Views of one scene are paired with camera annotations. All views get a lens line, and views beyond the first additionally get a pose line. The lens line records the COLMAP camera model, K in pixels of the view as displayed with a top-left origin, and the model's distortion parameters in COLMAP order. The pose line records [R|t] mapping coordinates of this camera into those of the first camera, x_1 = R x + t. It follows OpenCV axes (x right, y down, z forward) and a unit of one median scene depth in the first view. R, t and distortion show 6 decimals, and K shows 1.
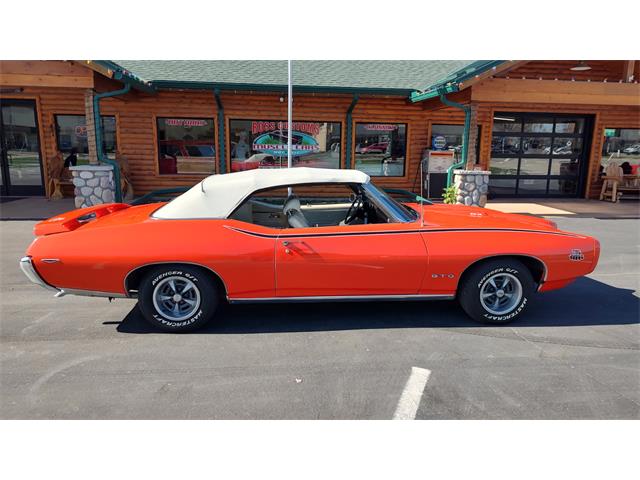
lens RADIAL K [[463.6, 0, 317.5], [0, 463.6, 240.7], [0, 0, 1]] dist [0.025508, -0.028176]
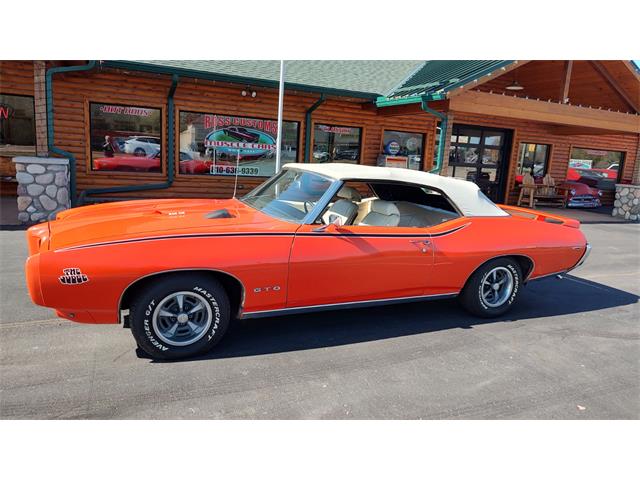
lens RADIAL K [[463.6, 0, 318.9], [0, 463.6, 242.0], [0, 0, 1]] dist [0.025508, -0.028176]
pose [[0.951166, -0.015843, 0.308274, -0.261886], [0.016550, 0.999863, 0.000319, -0.009875], [-0.308237, 0.004798, 0.951297, 0.098498]]
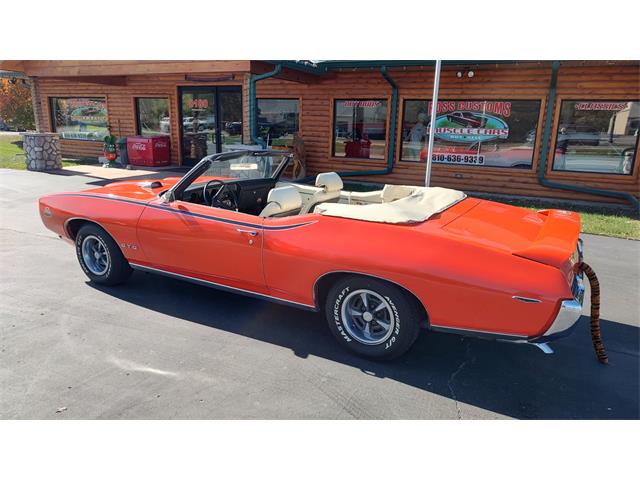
lens RADIAL K [[463.4, 0, 316.1], [0, 463.4, 235.0], [0, 0, 1]] dist [0.014115, -0.005393]
pose [[0.834424, 0.135581, -0.534186, 0.228655], [-0.125939, 0.990530, 0.054681, -0.033282], [0.536541, 0.021648, 0.843597, 0.182227]]
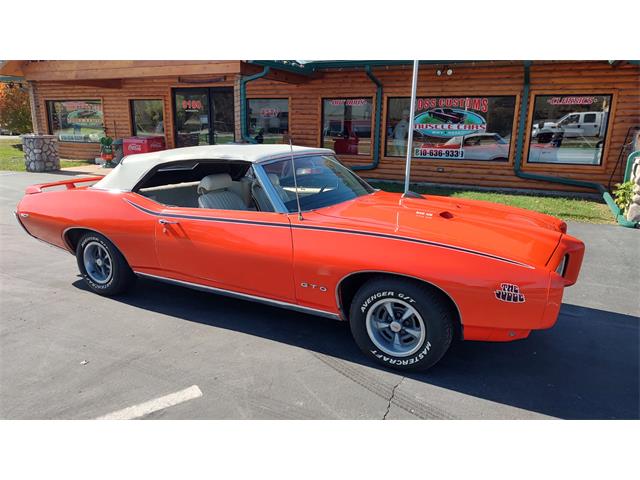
lens RADIAL K [[463.6, 0, 314.8], [0, 463.6, 238.7], [0, 0, 1]] dist [0.025508, -0.028176]
pose [[0.838687, 0.125972, -0.529844, 0.275069], [-0.109888, 0.992014, 0.061913, -0.020981], [0.533412, 0.006297, 0.845832, 0.143851]]
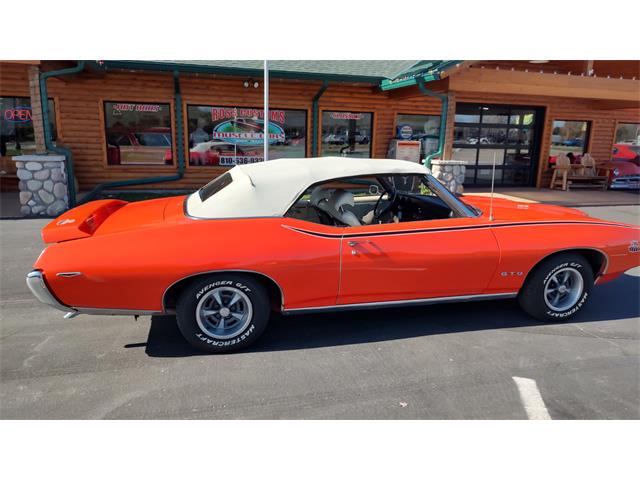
lens RADIAL K [[463.6, 0, 318.3], [0, 463.6, 239.0], [0, 0, 1]] dist [0.025508, -0.028176]
pose [[0.986890, -0.028084, 0.158931, -0.107156], [0.025401, 0.999499, 0.018891, -0.008601], [-0.159382, -0.014607, 0.987109, 0.057916]]
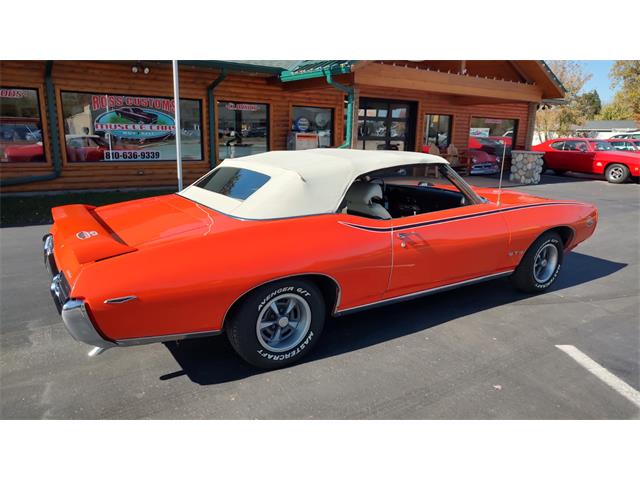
lens RADIAL K [[463.6, 0, 319.7], [0, 463.6, 239.8], [0, 0, 1]] dist [0.025508, -0.028176]
pose [[0.880426, -0.103041, 0.462853, -0.238087], [0.088205, 0.994656, 0.053652, -0.018742], [-0.465909, -0.006411, 0.884810, 0.122215]]
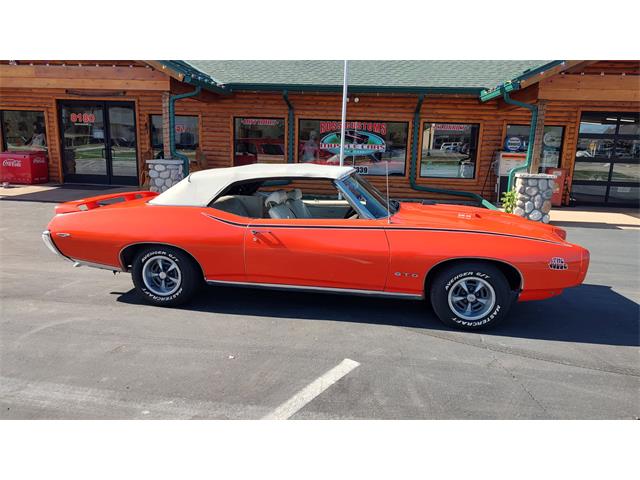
lens RADIAL K [[463.6, 0, 316.2], [0, 463.6, 237.0], [0, 0, 1]] dist [0.025508, -0.028176]
pose [[0.971763, 0.060379, -0.228102, 0.124850], [-0.062639, 0.998033, -0.002672, 0.004347], [0.227492, 0.016885, 0.973634, -0.003547]]
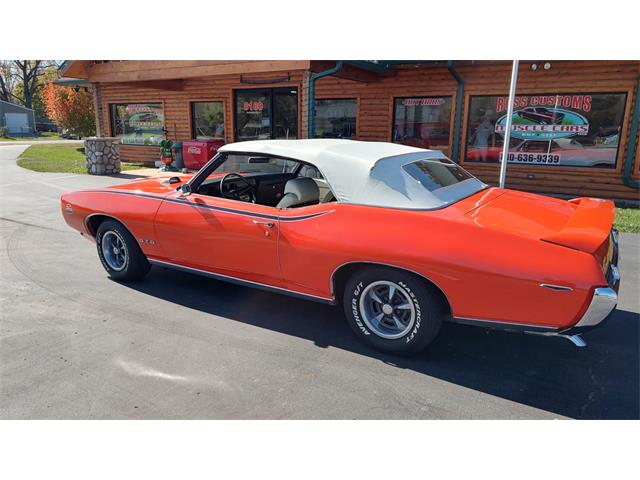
lens RADIAL K [[463.6, 0, 319.2], [0, 463.6, 236.6], [0, 0, 1]] dist [0.025508, -0.028176]
pose [[0.780978, 0.136295, -0.609506, 0.183351], [-0.128007, 0.990112, 0.057385, -0.023514], [0.611301, 0.033204, 0.790702, 0.199729]]
